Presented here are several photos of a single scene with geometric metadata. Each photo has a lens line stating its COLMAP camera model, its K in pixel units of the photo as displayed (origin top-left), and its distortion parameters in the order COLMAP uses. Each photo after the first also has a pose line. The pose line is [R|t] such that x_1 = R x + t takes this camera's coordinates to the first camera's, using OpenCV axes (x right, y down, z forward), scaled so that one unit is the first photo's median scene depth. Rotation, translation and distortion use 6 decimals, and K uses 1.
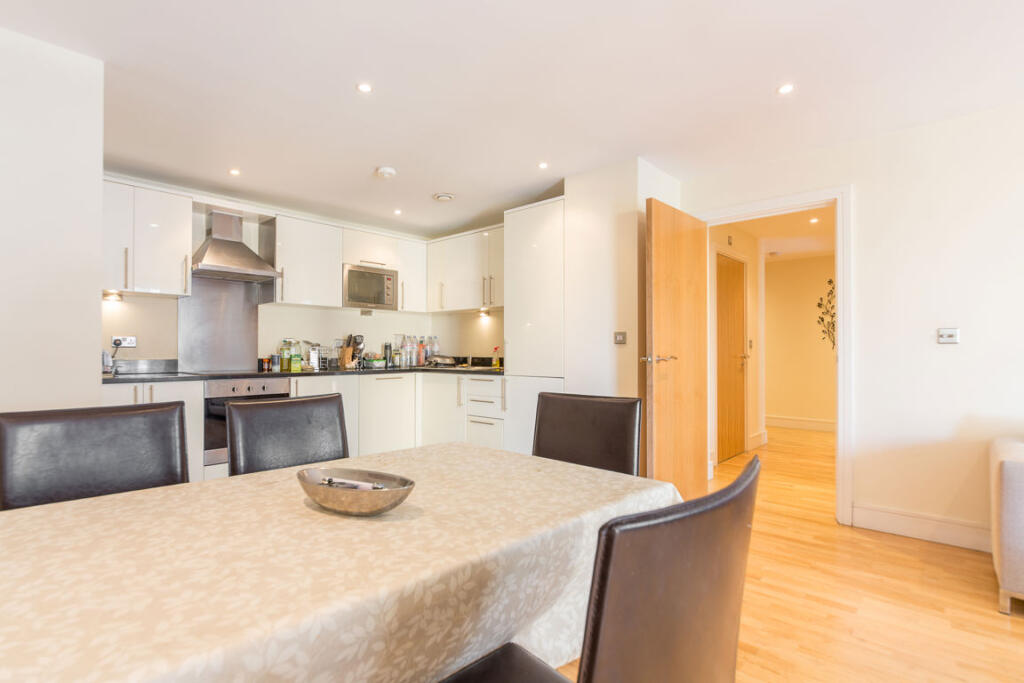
lens RADIAL K [[503.8, 0, 512.0], [0, 503.8, 341.5], [0, 0, 1]] dist [-0.002006, -0.000368]
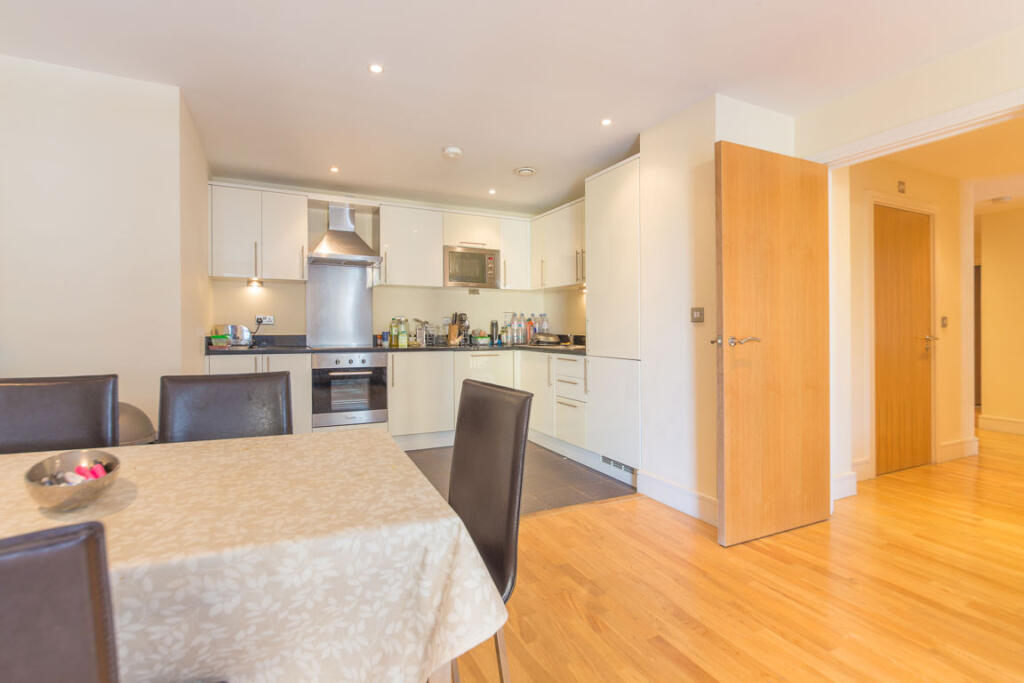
lens RADIAL K [[485.5, 0, 511.0], [0, 485.5, 326.1], [0, 0, 1]] dist [-0.001049, -0.000576]
pose [[0.928365, 0.003442, -0.371655, 0.178227], [0.002017, 0.999896, 0.014300, -0.000529], [0.371665, -0.014026, 0.928261, 0.106657]]
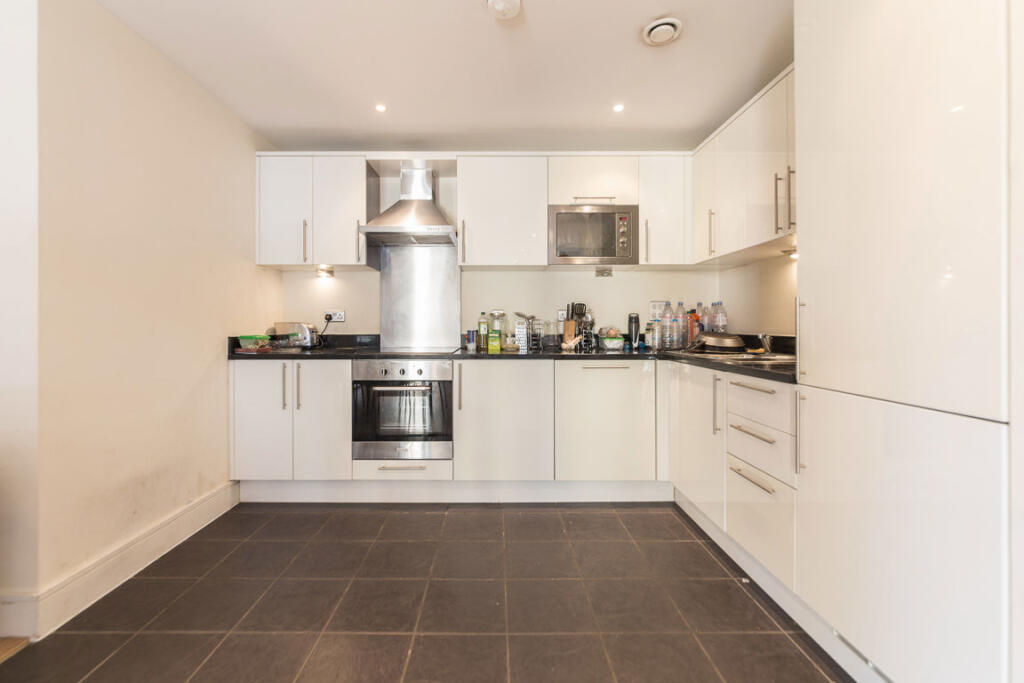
lens RADIAL K [[417.7, 0, 504.9], [0, 417.7, 326.4], [0, 0, 1]] dist [-0.000716, -0.000050]
pose [[0.667301, 0.000809, -0.744787, 0.073218], [0.014860, 0.999786, 0.014400, 0.010922], [0.744640, -0.020677, 0.667147, 0.562794]]
